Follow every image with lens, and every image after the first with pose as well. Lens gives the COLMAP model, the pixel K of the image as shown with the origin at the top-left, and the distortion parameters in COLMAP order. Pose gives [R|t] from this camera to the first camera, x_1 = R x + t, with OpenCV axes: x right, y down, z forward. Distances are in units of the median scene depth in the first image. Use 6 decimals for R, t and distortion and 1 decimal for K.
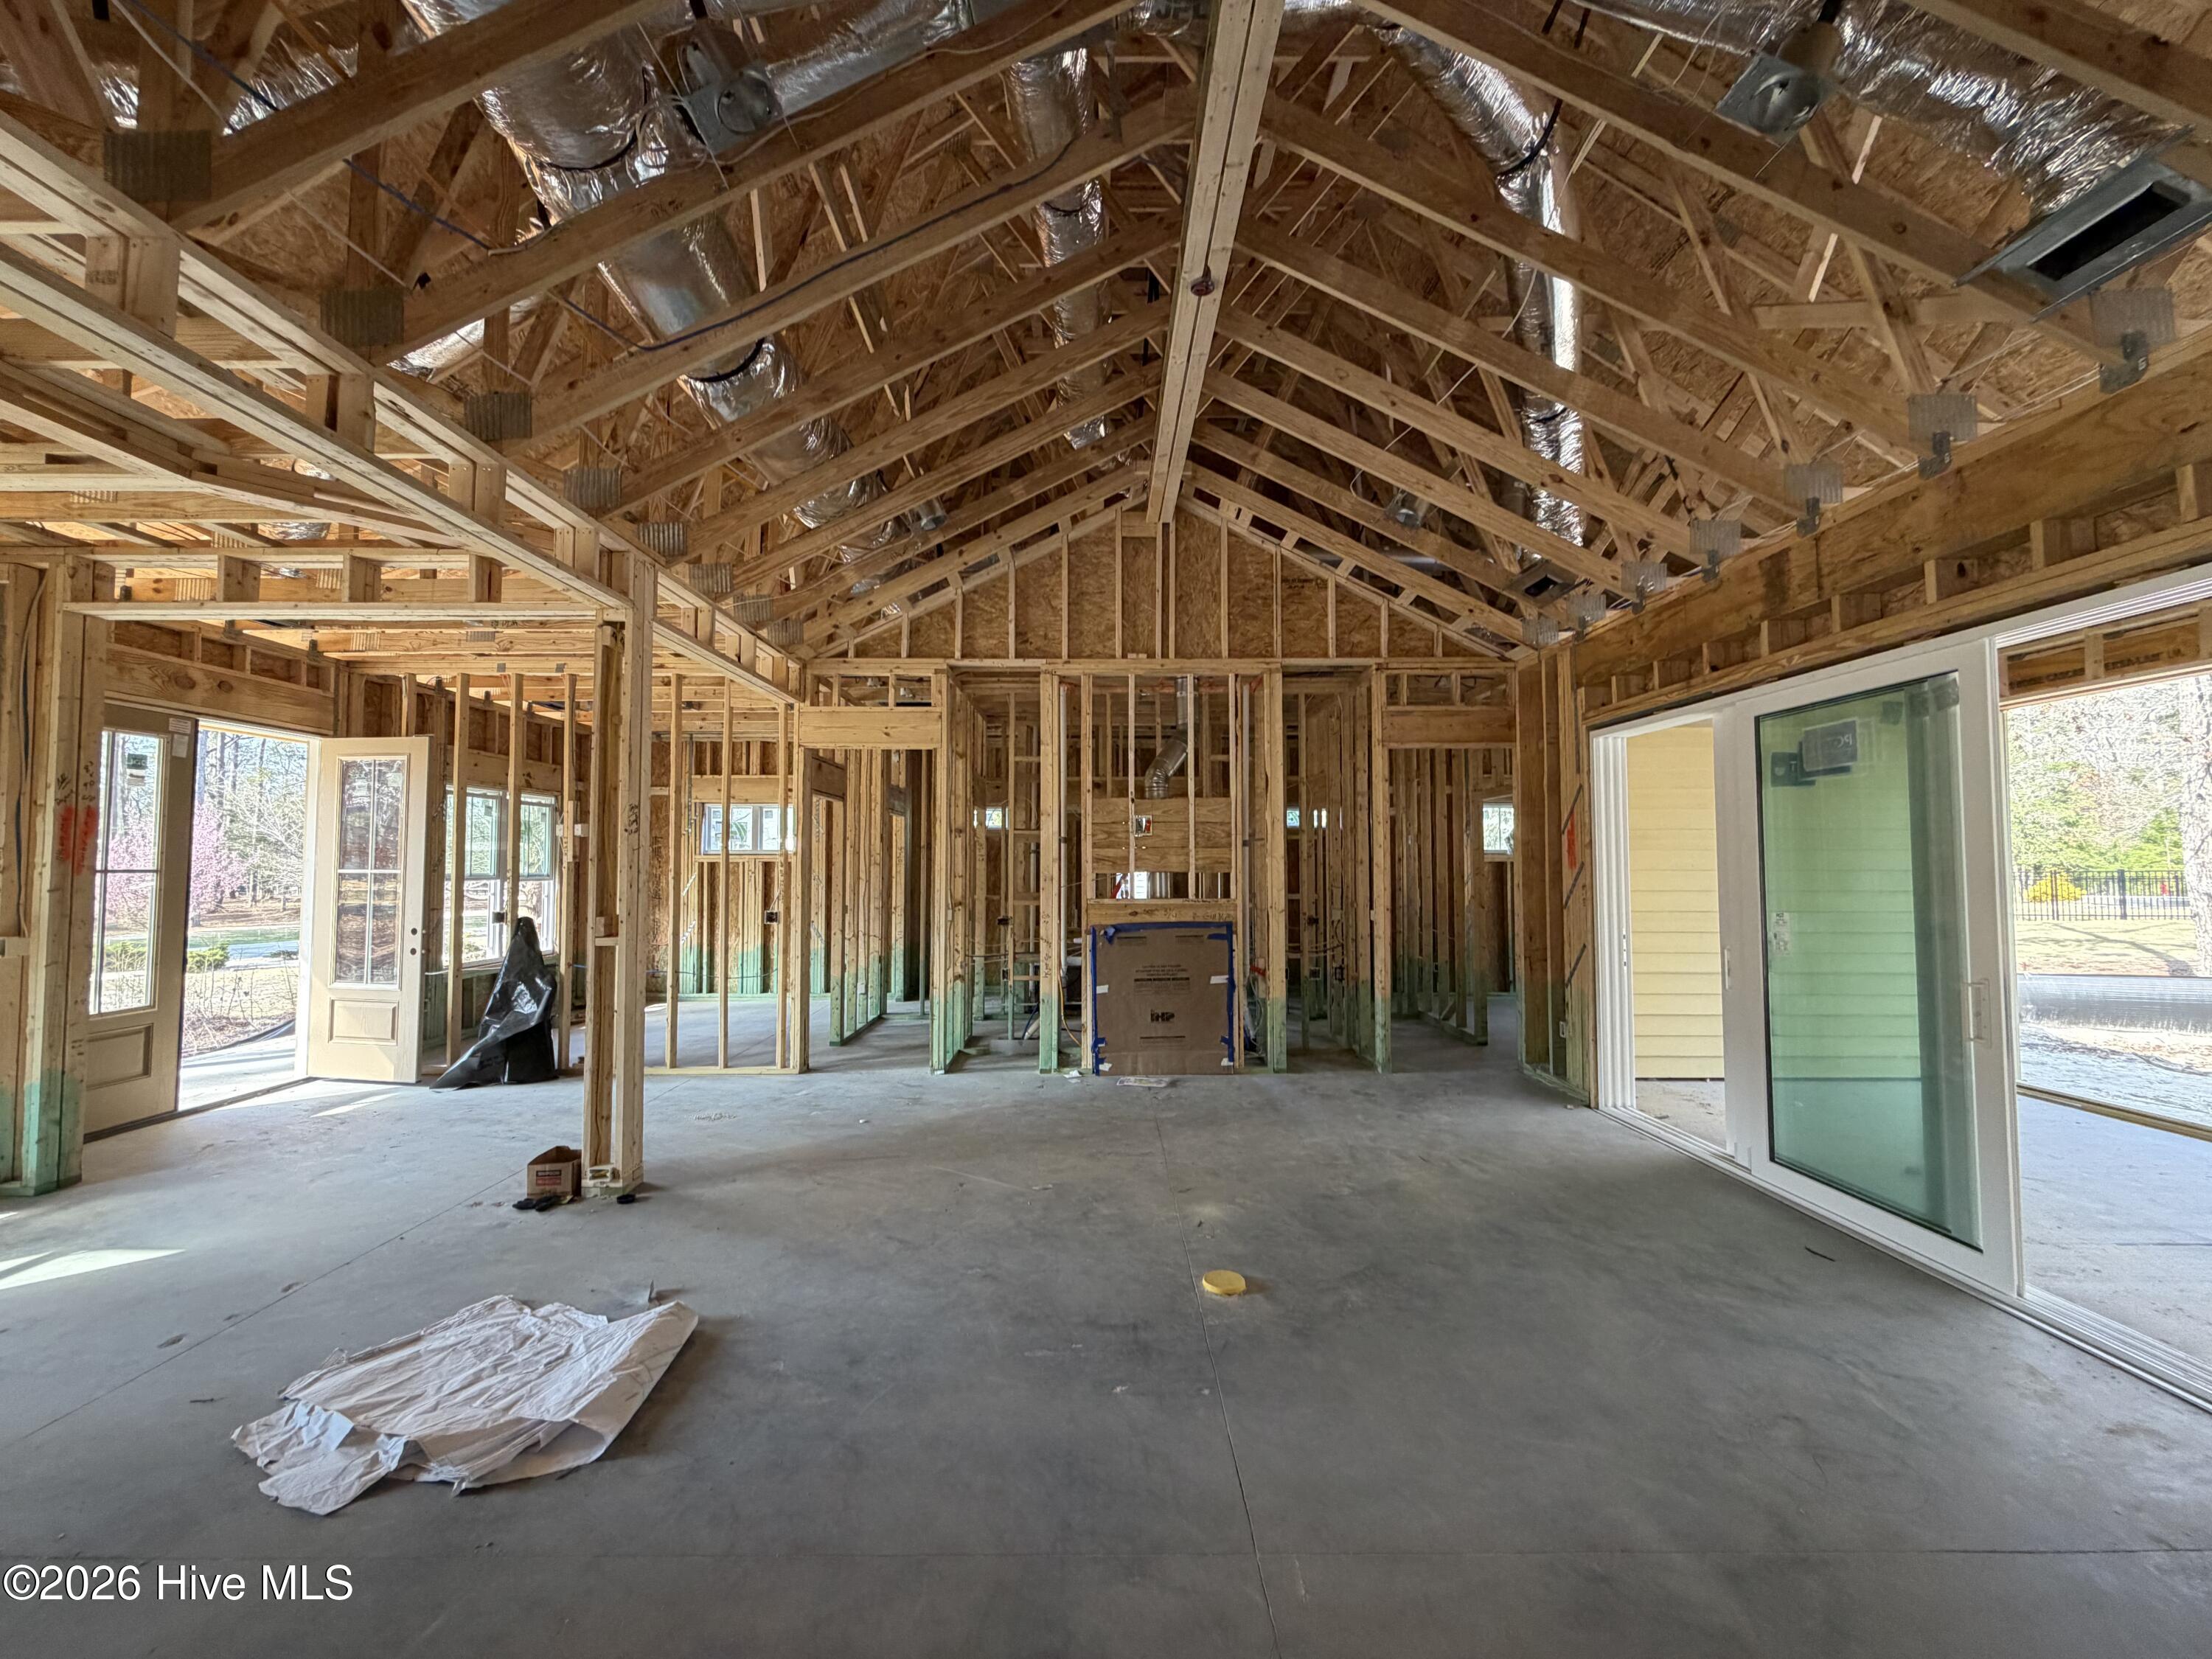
lens RADIAL K [[886.3, 0, 1098.4], [0, 886.3, 833.7], [0, 0, 1]] dist [0.002838, 0.000217]
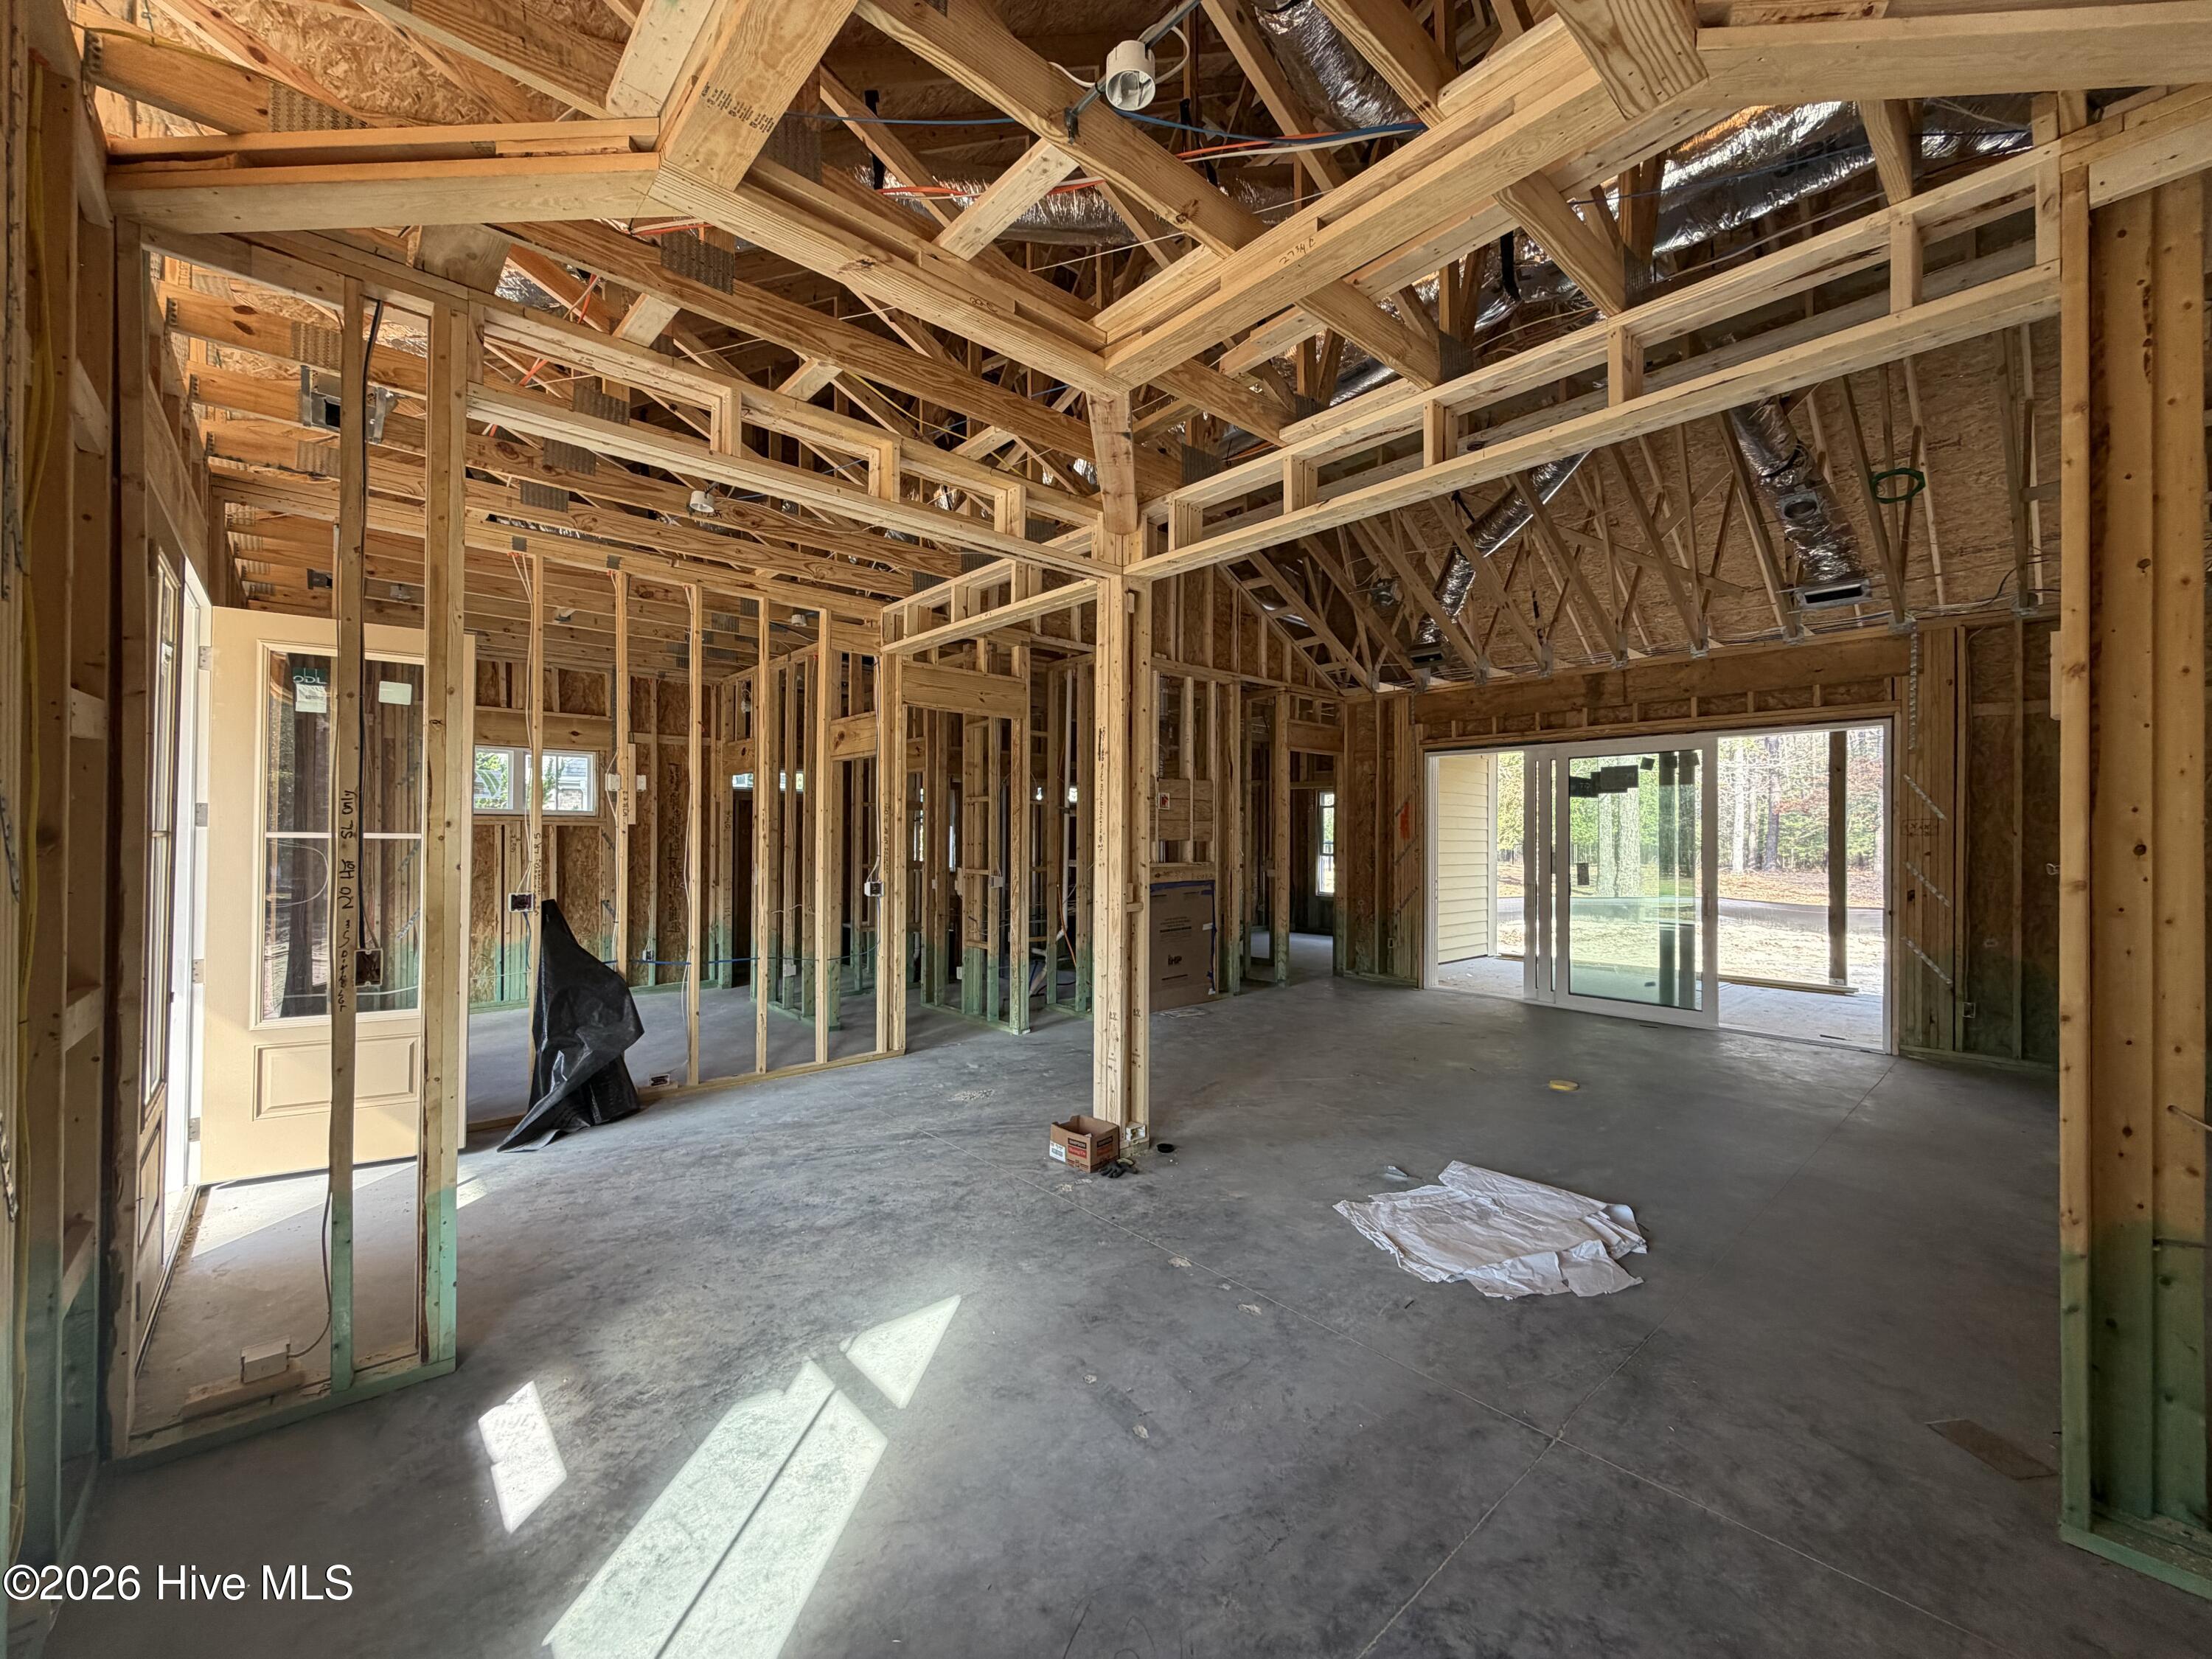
lens RADIAL K [[886.3, 0, 1098.4], [0, 886.3, 833.7], [0, 0, 1]] dist [0.002838, 0.000217]
pose [[0.746185, 0.007936, 0.665691, -1.207224], [-0.030093, 0.999309, 0.021819, 0.016347], [-0.665058, -0.036314, 0.745909, 0.261360]]
